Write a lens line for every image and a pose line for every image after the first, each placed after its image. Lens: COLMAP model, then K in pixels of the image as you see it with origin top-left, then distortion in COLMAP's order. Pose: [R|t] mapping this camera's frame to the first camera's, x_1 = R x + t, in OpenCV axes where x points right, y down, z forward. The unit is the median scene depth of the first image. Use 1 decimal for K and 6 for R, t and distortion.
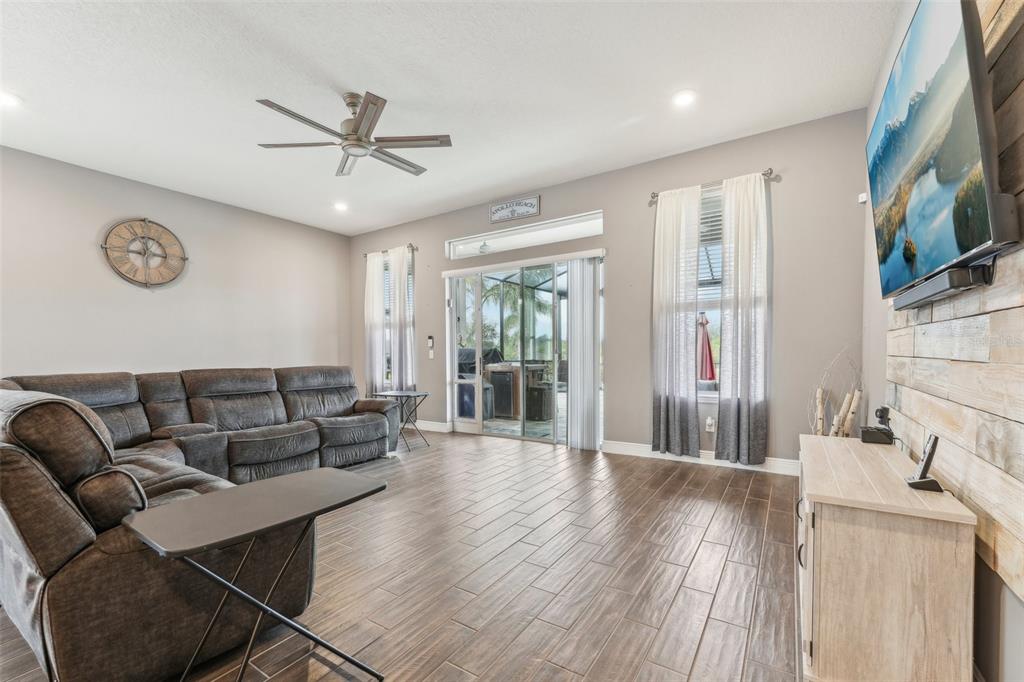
lens RADIAL K [[420.3, 0, 501.6], [0, 420.3, 369.9], [0, 0, 1]] dist [-0.006778, 0.002256]
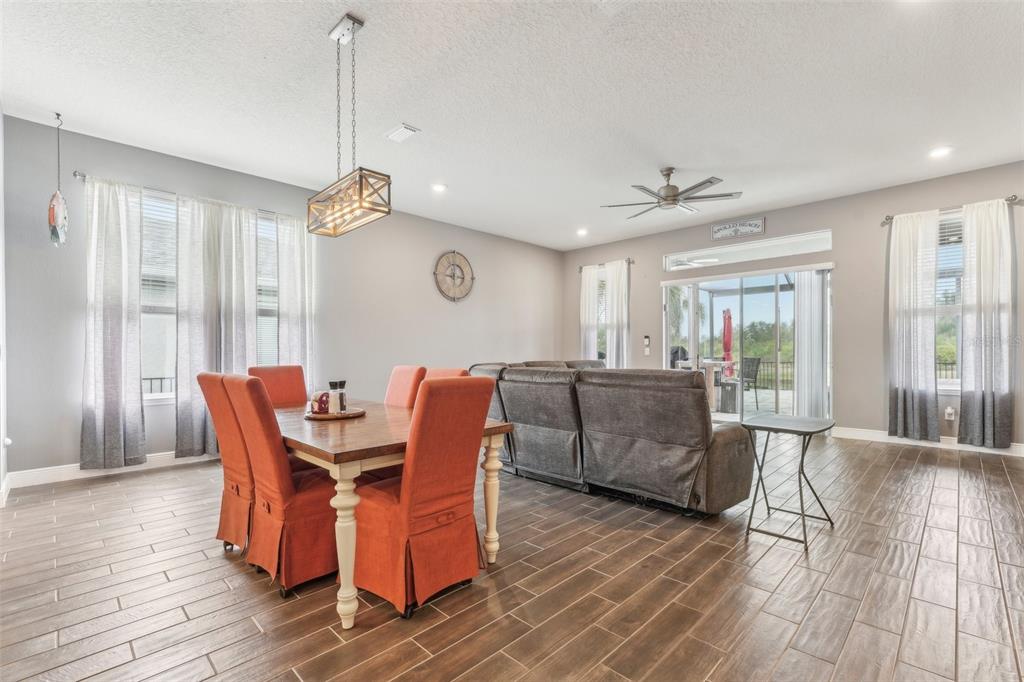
lens RADIAL K [[449.8, 0, 507.6], [0, 449.8, 353.4], [0, 0, 1]] dist [-0.004337, 0.001196]
pose [[0.981892, 0.004870, -0.189381, -0.451200], [-0.011470, 0.999364, -0.033768, 0.020075], [0.189096, 0.035329, 0.981323, -0.429122]]
